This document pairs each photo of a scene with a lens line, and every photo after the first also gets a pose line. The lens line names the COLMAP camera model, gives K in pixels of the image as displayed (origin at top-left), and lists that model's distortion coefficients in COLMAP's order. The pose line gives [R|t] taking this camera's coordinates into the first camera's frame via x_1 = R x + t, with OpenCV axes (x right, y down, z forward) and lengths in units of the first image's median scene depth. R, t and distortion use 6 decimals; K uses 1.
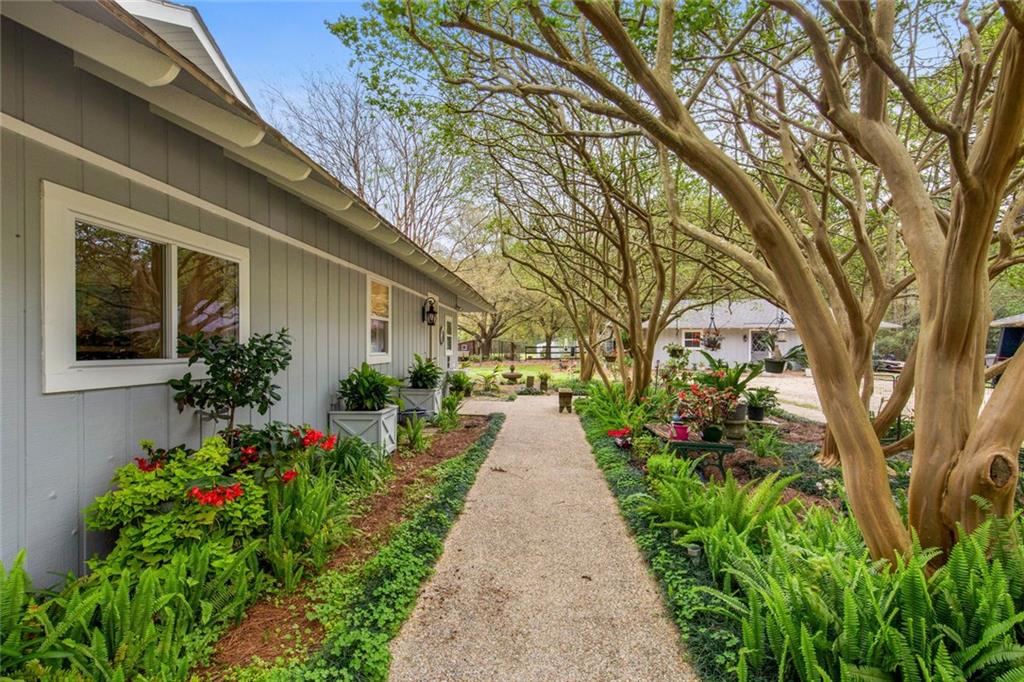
lens RADIAL K [[465.6, 0, 509.6], [0, 465.6, 336.1], [0, 0, 1]] dist [-0.000355, 0.000083]
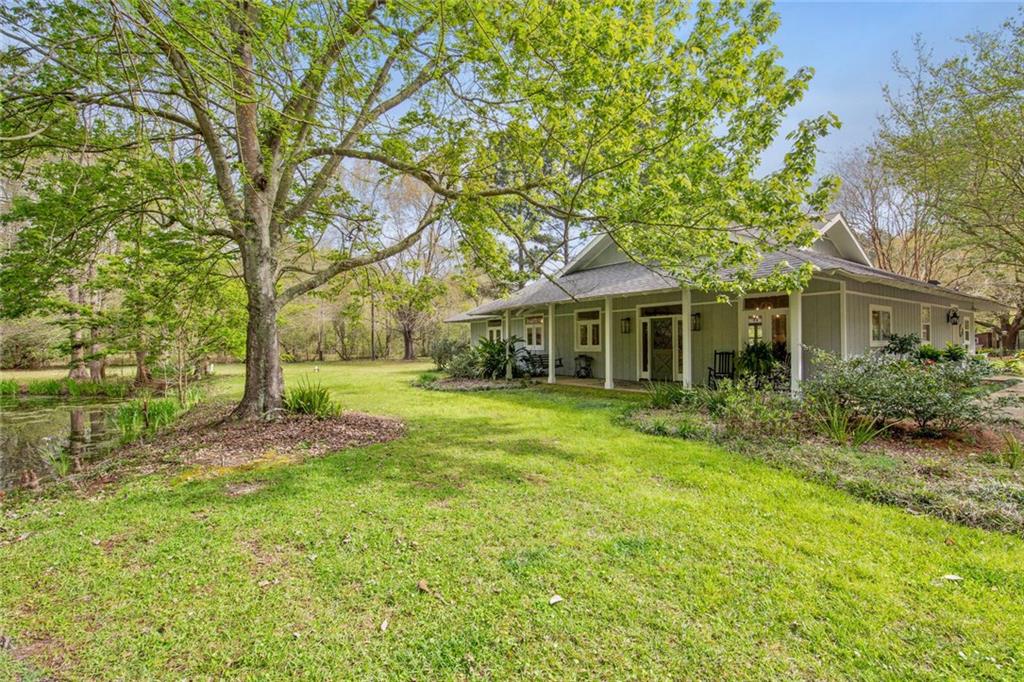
lens RADIAL K [[465.6, 0, 509.6], [0, 465.6, 336.1], [0, 0, 1]] dist [-0.000355, 0.000083]
pose [[0.640343, -0.015592, -0.767931, 0.066653], [0.022819, 0.999739, -0.001271, -0.013547], [0.767750, -0.016709, 0.640532, -0.978328]]
